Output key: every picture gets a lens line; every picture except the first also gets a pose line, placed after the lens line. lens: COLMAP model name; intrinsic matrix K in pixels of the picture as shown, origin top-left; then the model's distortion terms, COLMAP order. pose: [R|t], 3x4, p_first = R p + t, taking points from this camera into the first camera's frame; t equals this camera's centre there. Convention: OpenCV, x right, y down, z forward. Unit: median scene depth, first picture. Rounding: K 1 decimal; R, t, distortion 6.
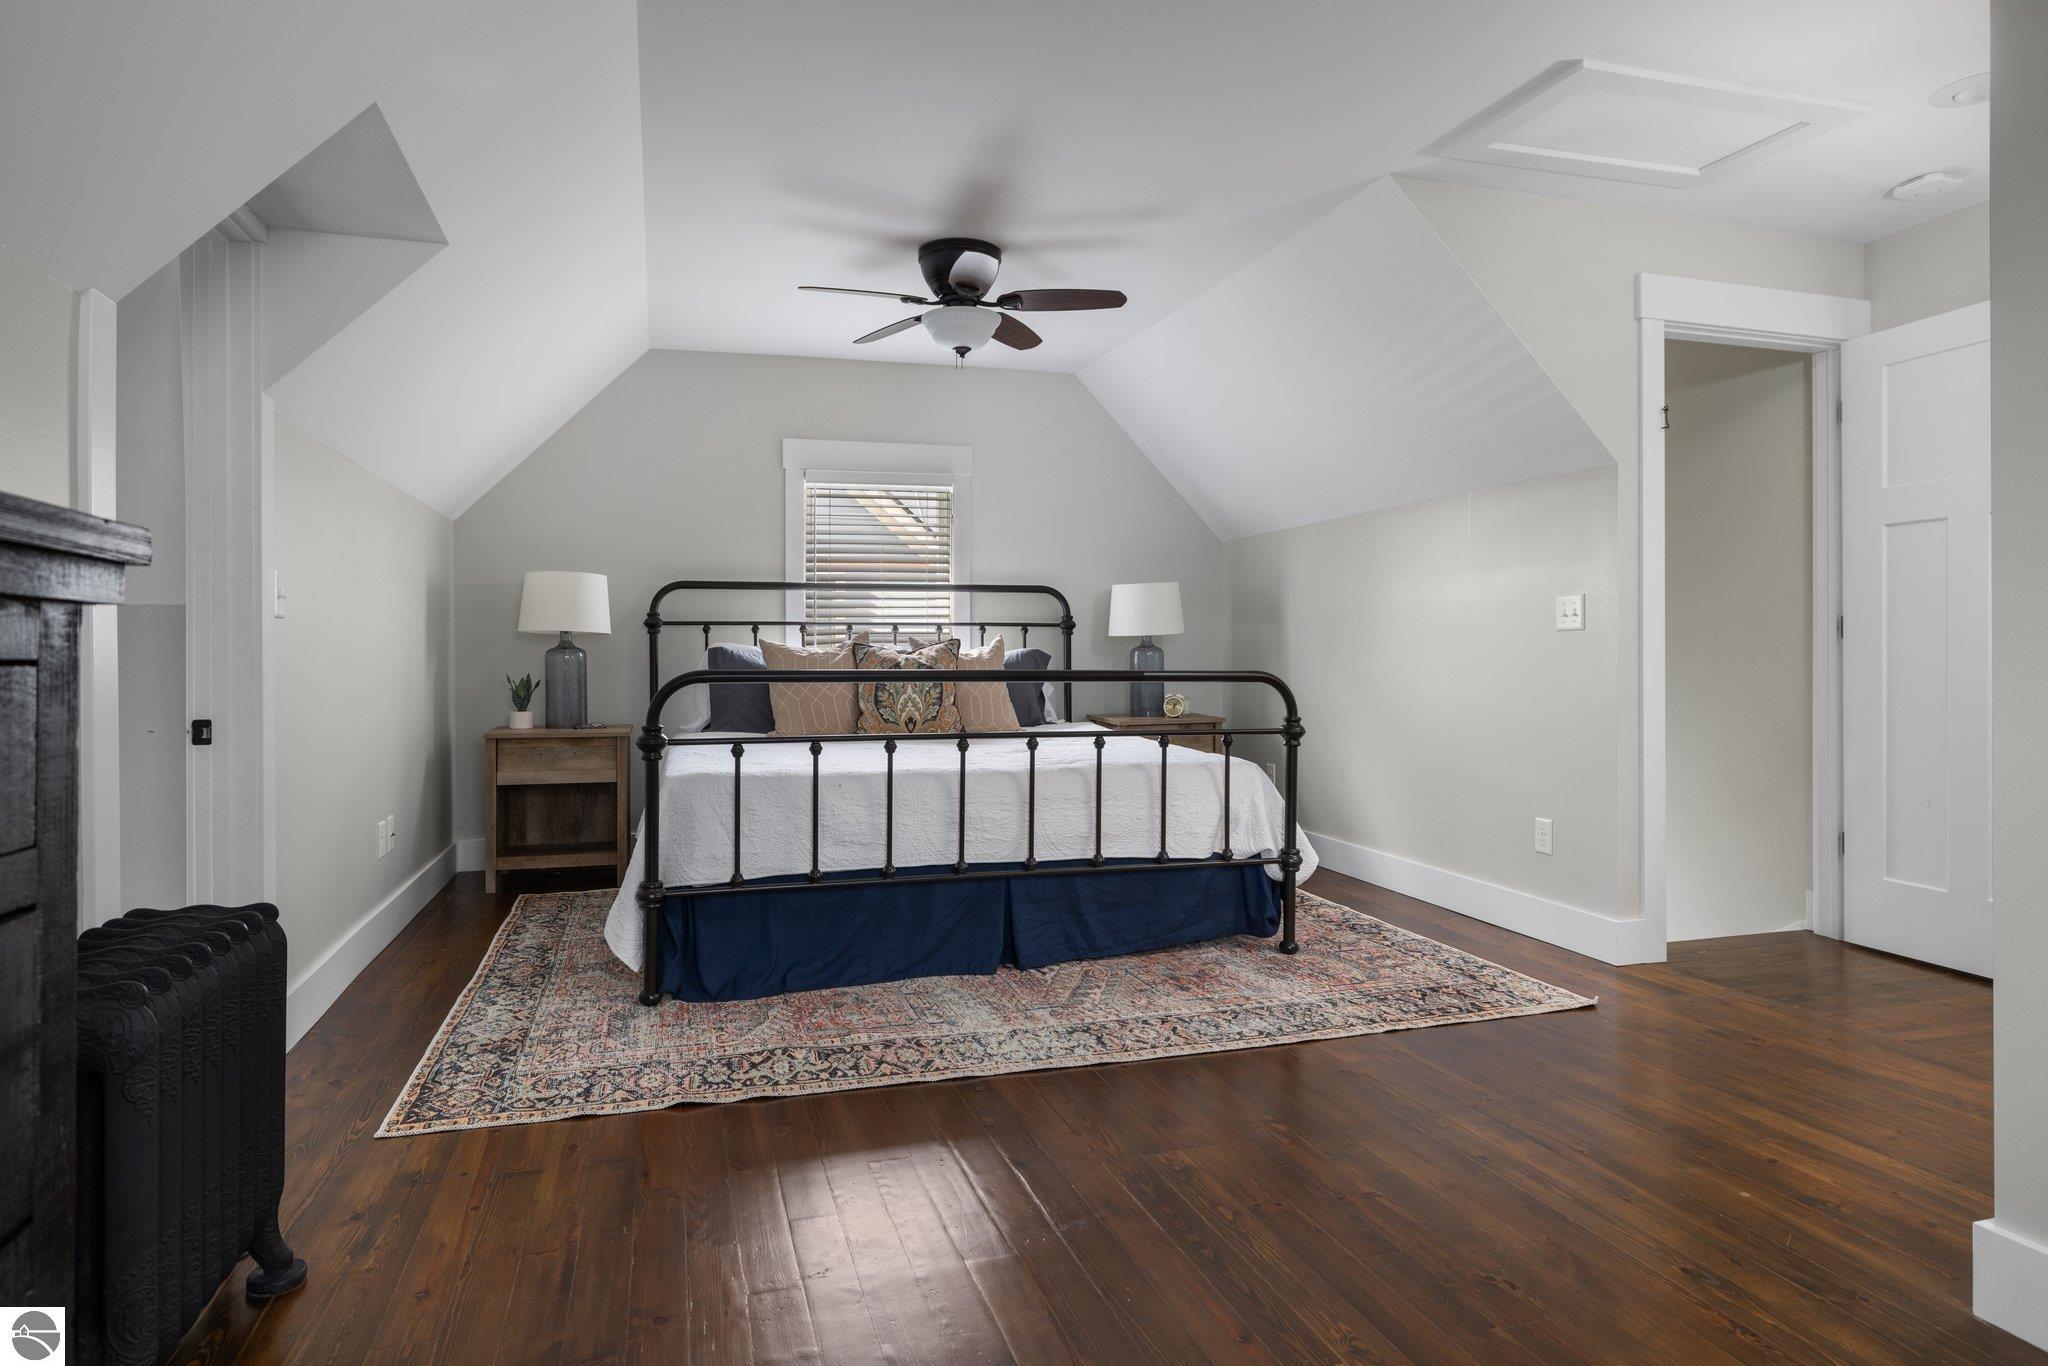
lens RADIAL K [[1130.5, 0, 1023.4], [0, 1130.5, 674.0], [0, 0, 1]] dist [0.005590, 0.000528]
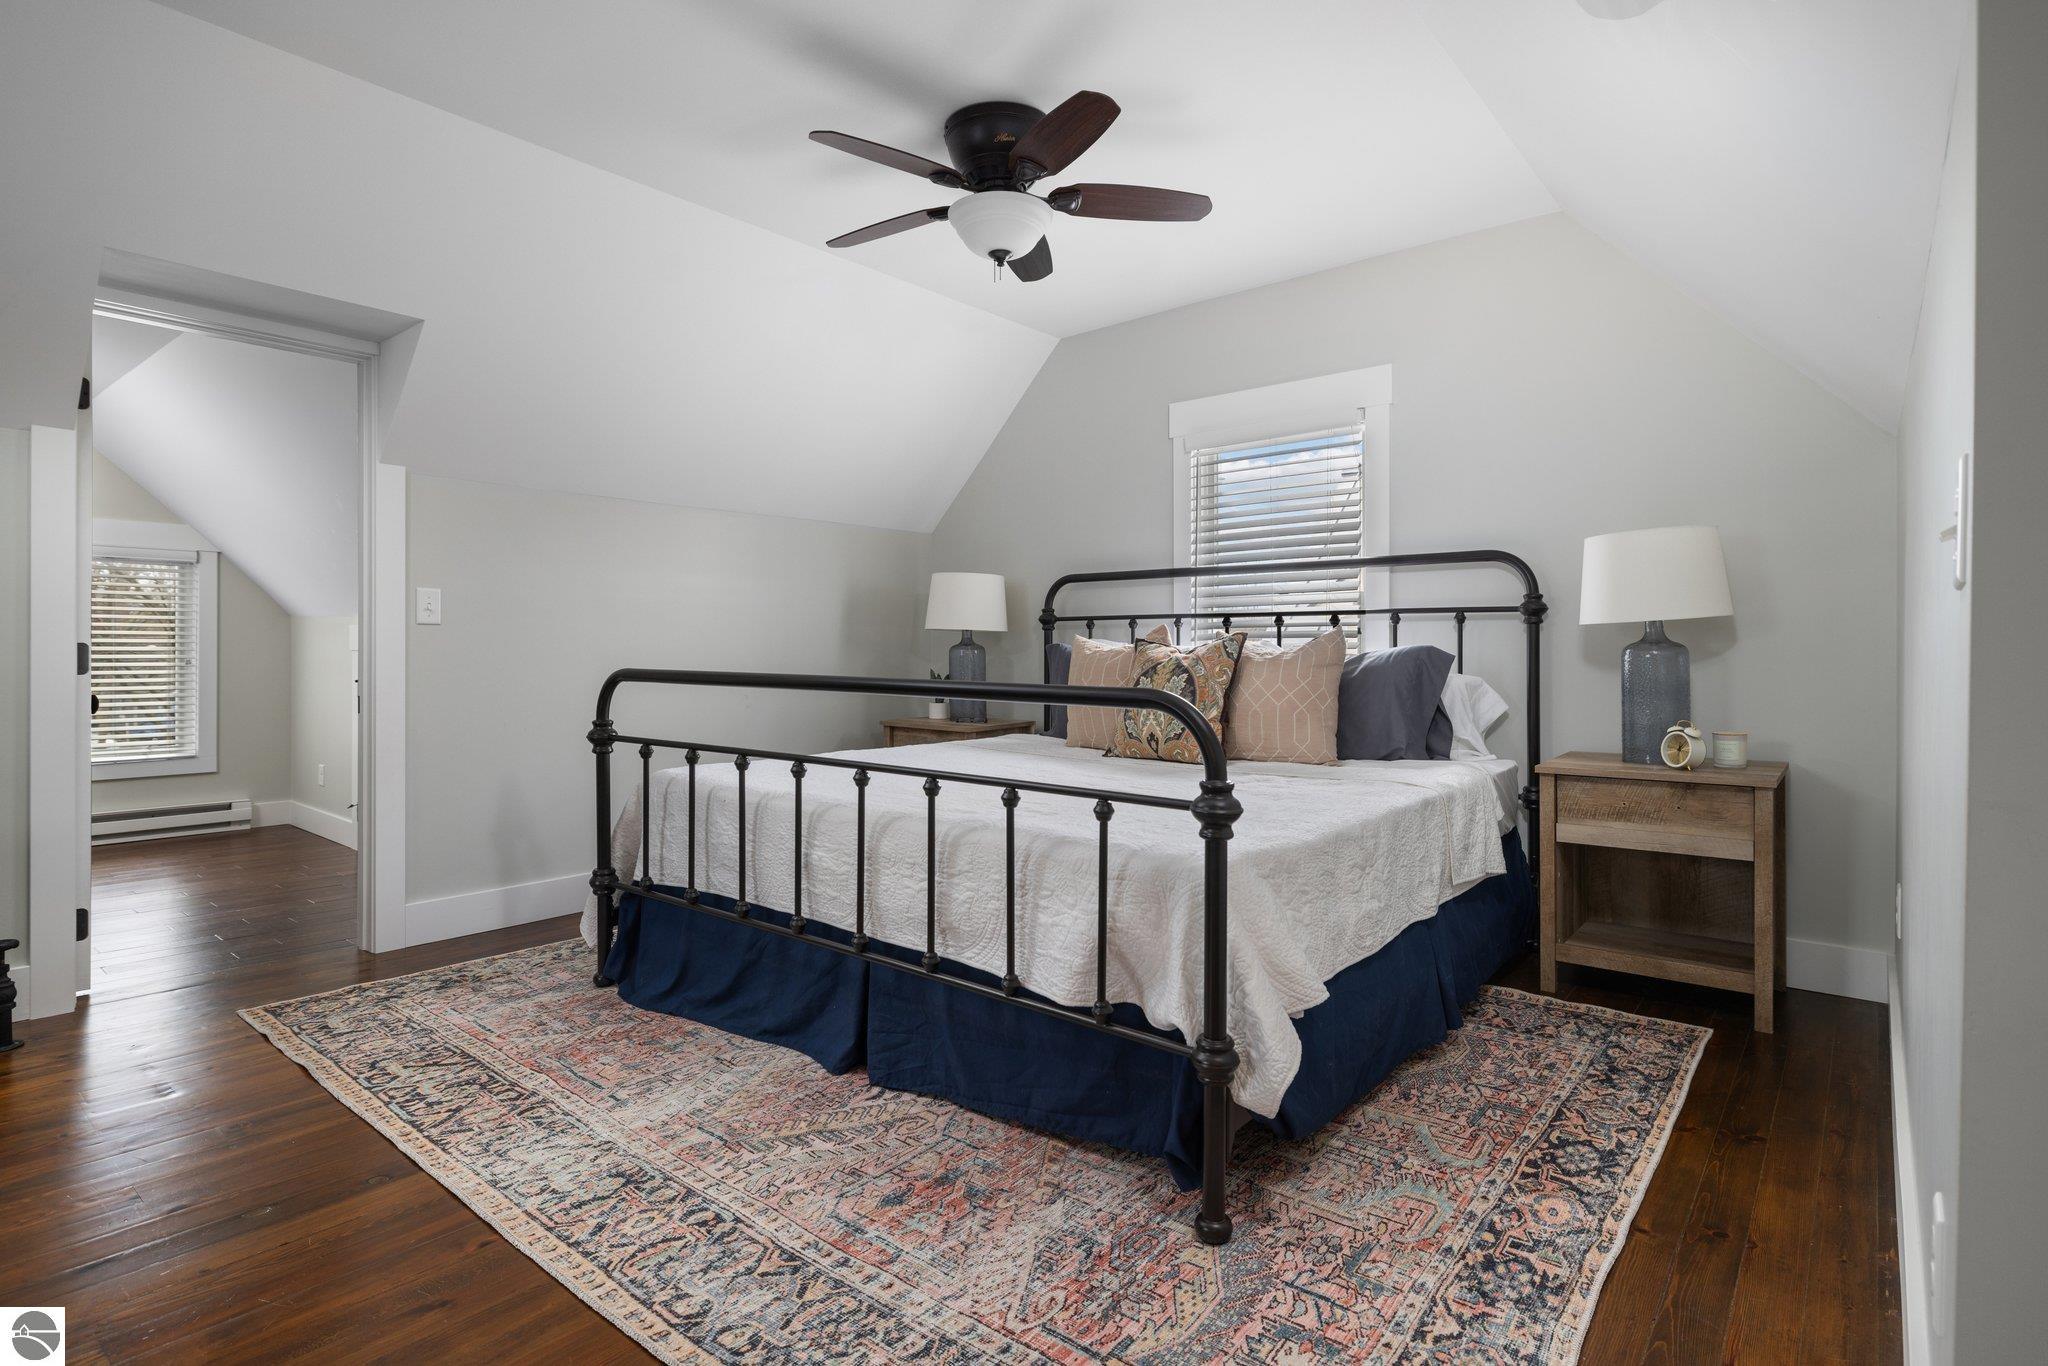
lens RADIAL K [[1055.0, 0, 1023.9], [0, 1055.0, 664.5], [0, 0, 1]] dist [-0.003169, -0.000296]
pose [[0.548388, 0.017147, -0.836048, 0.697402], [-0.019164, 0.999785, 0.007934, -0.020274], [0.836004, 0.011671, 0.548599, 0.788349]]
